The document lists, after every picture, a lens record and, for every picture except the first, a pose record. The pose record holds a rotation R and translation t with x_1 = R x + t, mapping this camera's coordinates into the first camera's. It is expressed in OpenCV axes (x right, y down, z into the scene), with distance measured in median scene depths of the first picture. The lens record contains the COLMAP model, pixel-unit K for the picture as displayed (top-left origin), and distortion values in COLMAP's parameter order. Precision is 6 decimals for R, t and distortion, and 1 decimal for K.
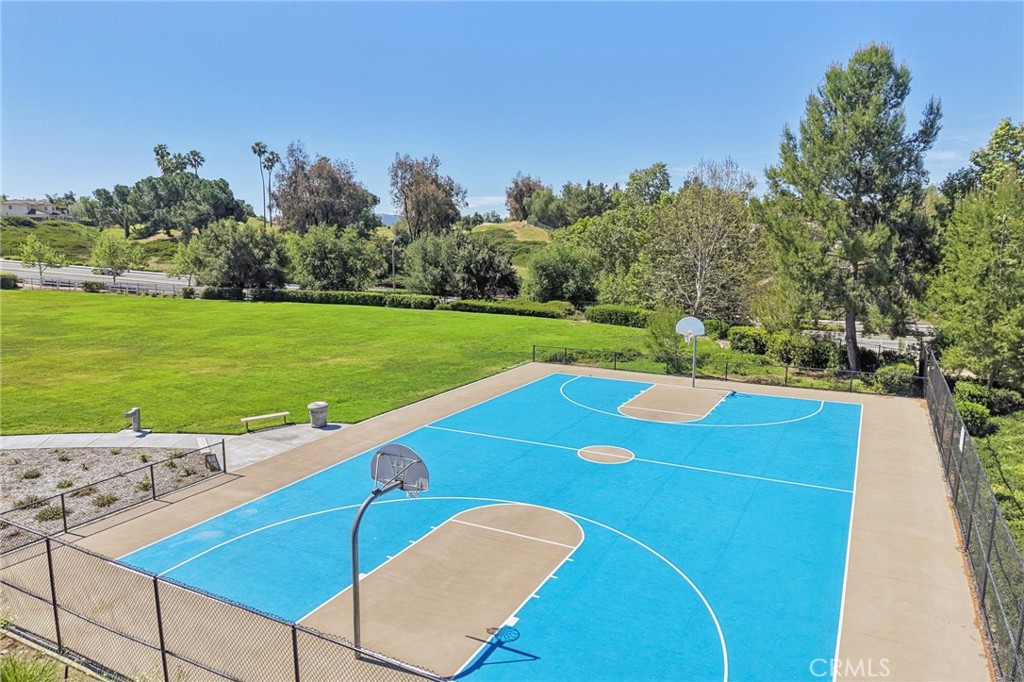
lens RADIAL K [[698.4, 0, 510.2], [0, 698.4, 340.1], [0, 0, 1]] dist [-0.002916, 0.000091]
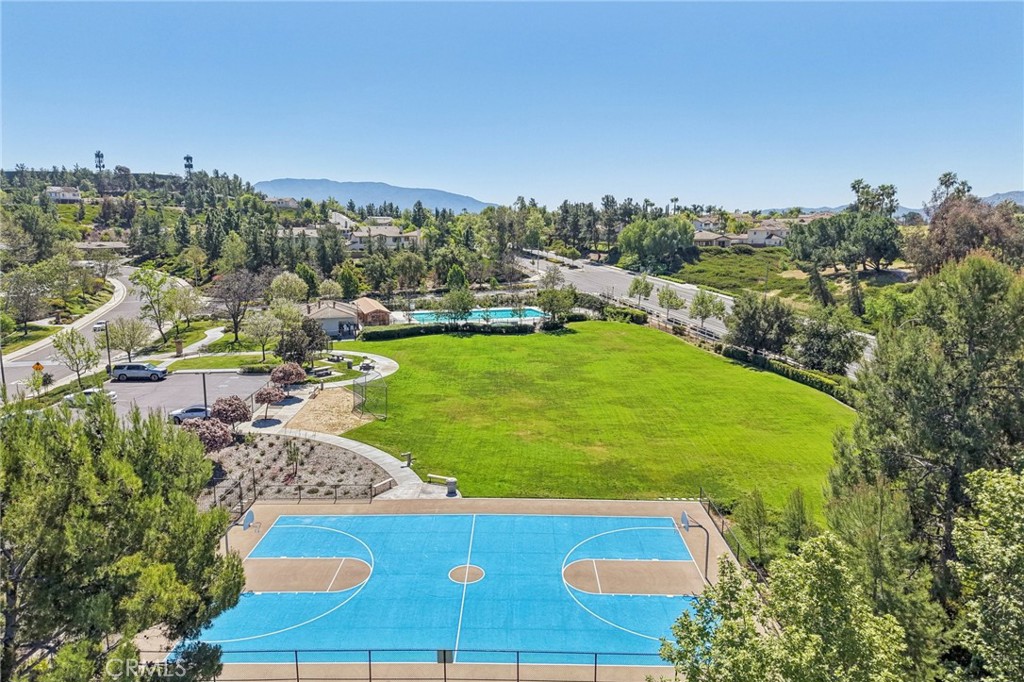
lens RADIAL K [[698.4, 0, 510.2], [0, 698.4, 341.5], [0, 0, 1]] dist [-0.002916, 0.000091]
pose [[0.461839, 0.149347, -0.874300, 1.436389], [-0.127353, 0.986674, 0.101270, -0.503446], [0.877773, 0.064574, 0.474704, 0.300956]]
